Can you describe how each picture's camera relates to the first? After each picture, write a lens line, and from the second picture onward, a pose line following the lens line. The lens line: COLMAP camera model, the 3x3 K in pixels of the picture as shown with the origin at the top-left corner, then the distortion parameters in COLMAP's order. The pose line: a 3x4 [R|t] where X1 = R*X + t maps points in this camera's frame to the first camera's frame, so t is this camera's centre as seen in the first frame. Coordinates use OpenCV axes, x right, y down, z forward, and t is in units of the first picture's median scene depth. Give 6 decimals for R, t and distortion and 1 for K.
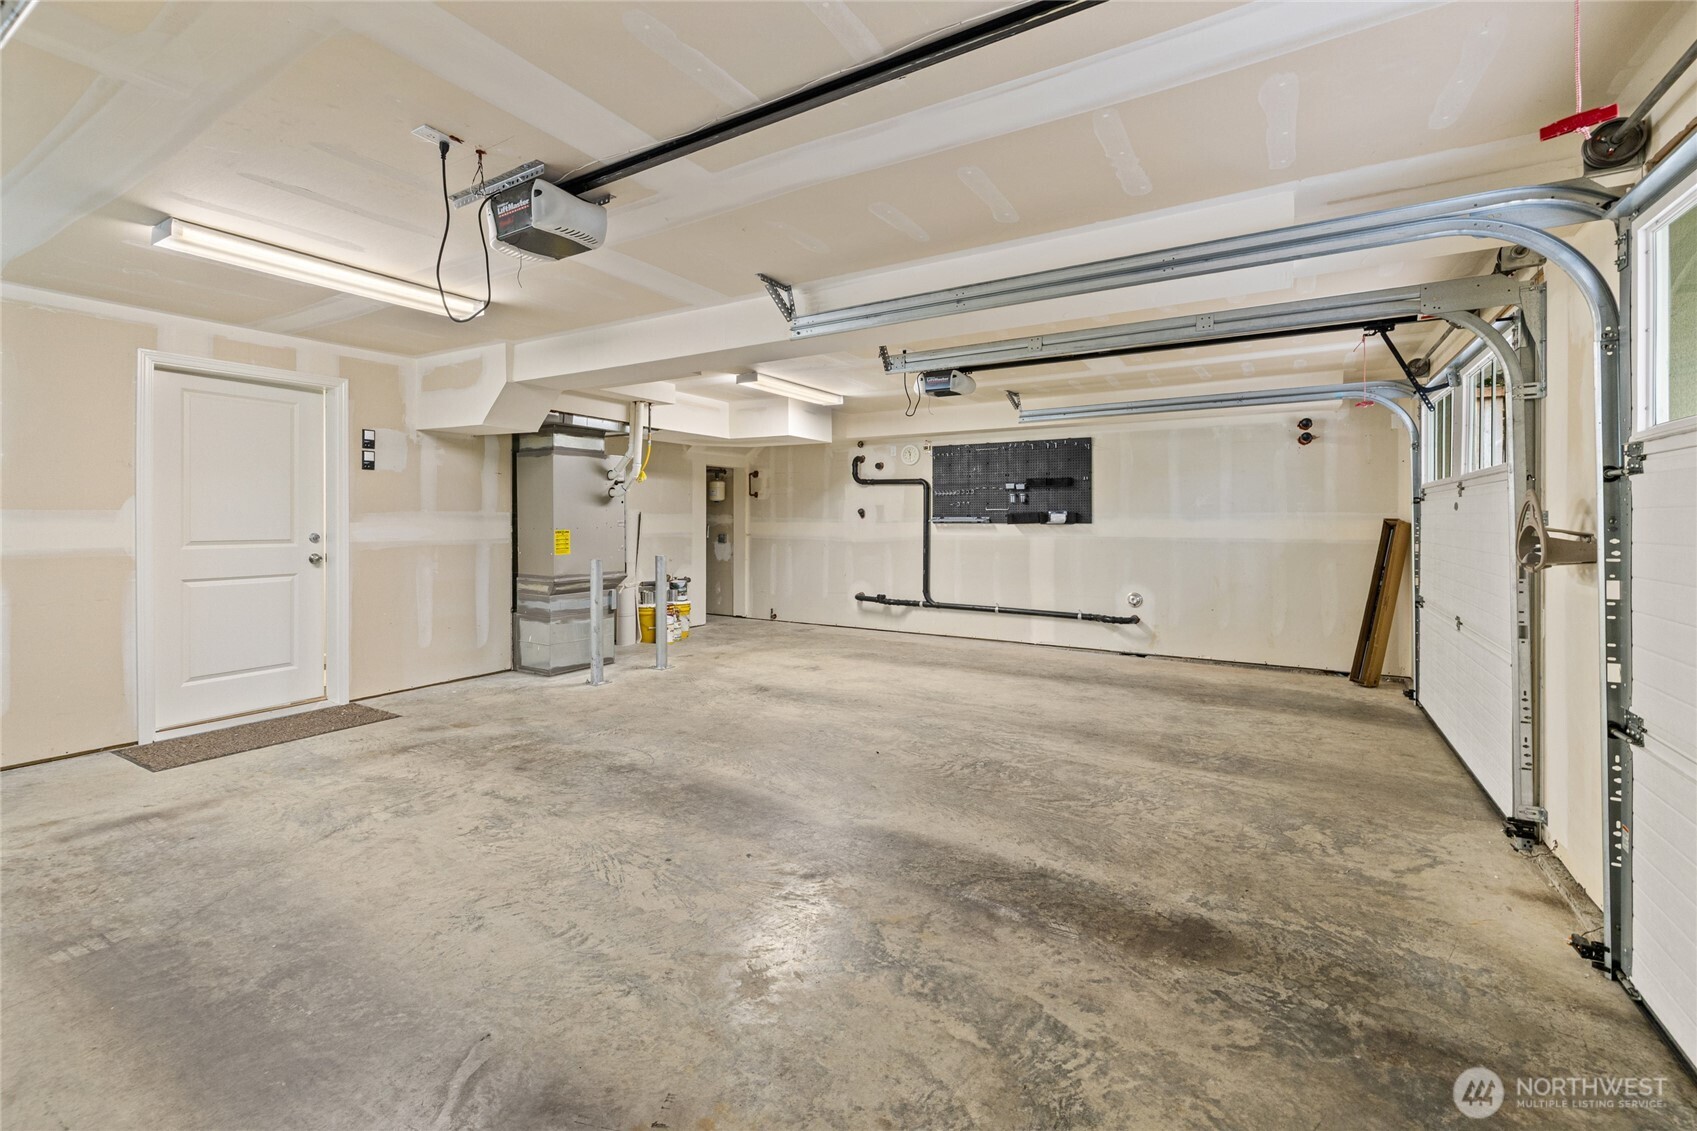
lens RADIAL K [[731.1, 0, 835.5], [0, 731.1, 519.0], [0, 0, 1]] dist [0.004459, 0.000701]
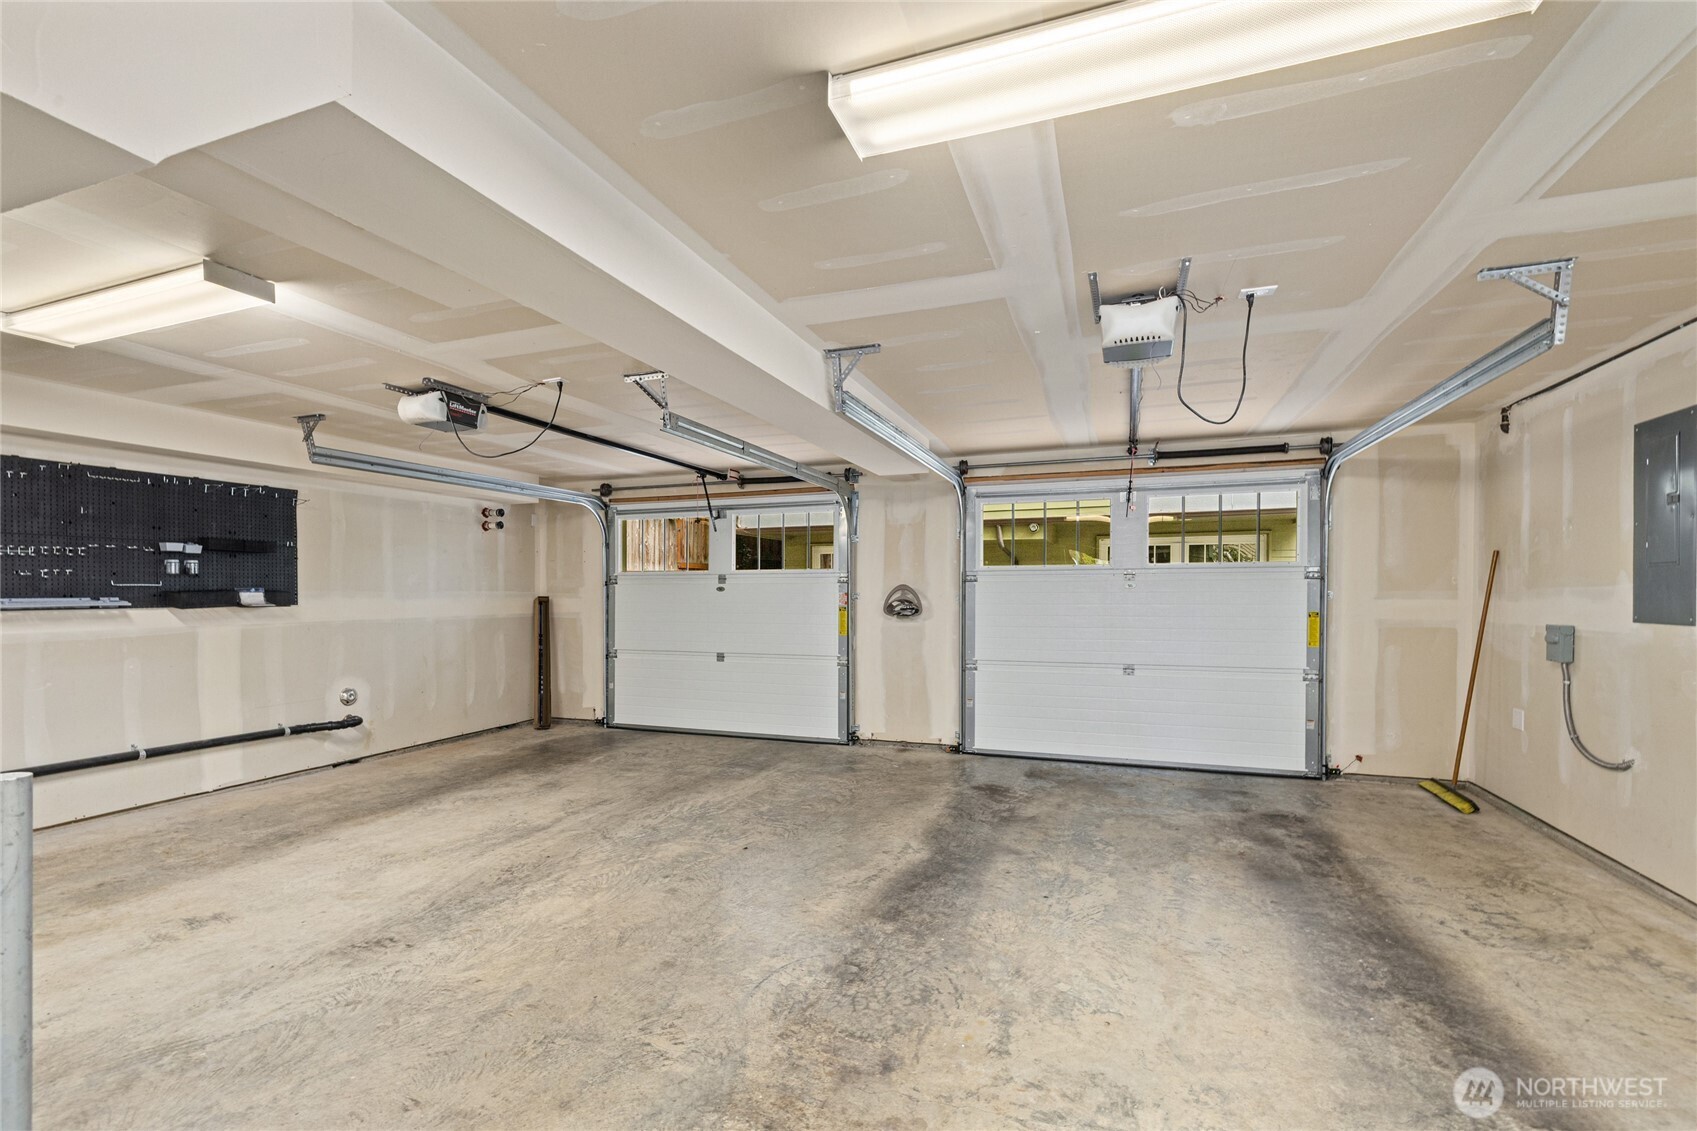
lens RADIAL K [[731.1, 0, 850.8], [0, 731.1, 593.1], [0, 0, 1]] dist [0.004459, 0.000701]
pose [[-0.204232, -0.002186, 0.978920, -0.897230], [0.001949, 0.999995, 0.002639, -0.012332], [-0.978921, 0.002447, -0.204227, 1.064342]]
